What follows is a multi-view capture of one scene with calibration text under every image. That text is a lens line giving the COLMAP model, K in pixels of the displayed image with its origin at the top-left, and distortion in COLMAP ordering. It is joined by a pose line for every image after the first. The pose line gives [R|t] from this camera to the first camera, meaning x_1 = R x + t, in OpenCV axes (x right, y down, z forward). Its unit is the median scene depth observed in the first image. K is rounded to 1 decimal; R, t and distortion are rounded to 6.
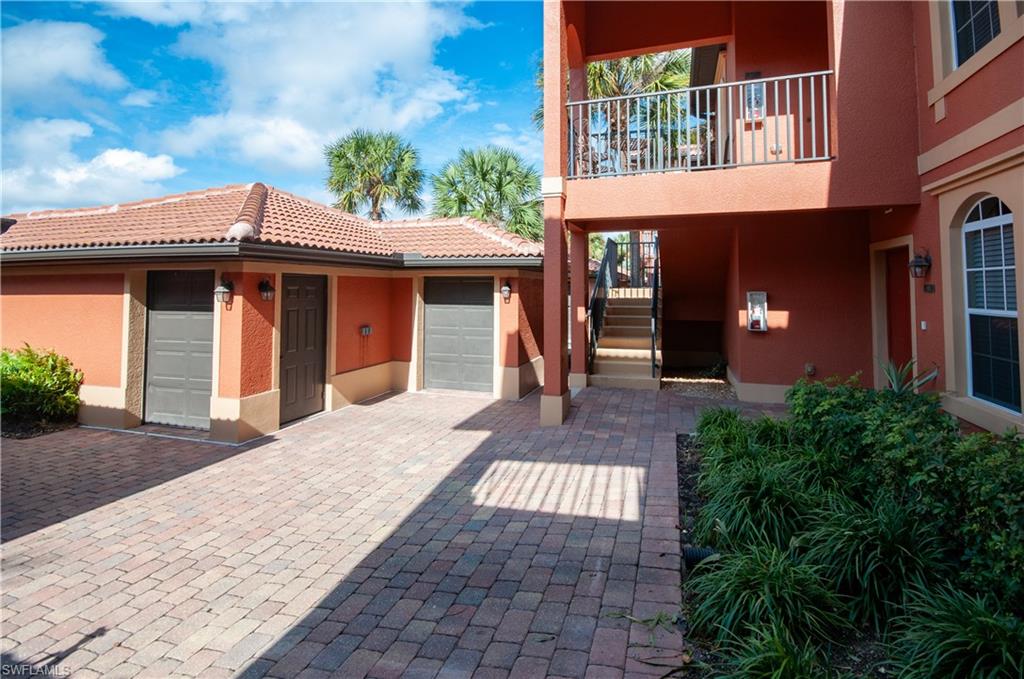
lens RADIAL K [[433.5, 0, 511.8], [0, 433.5, 276.5], [0, 0, 1]] dist [-0.000546, -0.000148]
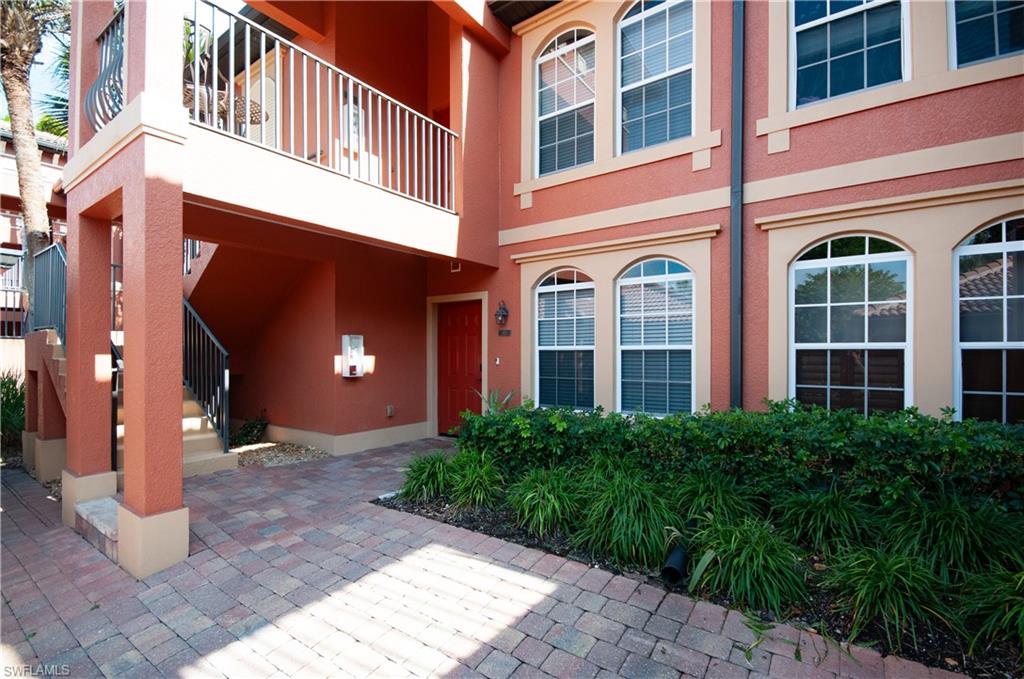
lens RADIAL K [[459.2, 0, 512.9], [0, 459.2, 352.6], [0, 0, 1]] dist [-0.000769, 0.000032]
pose [[0.335712, -0.002191, 0.941962, -0.330293], [-0.034797, 0.999286, 0.014725, 0.061795], [-0.941322, -0.037721, 0.335396, 0.465770]]
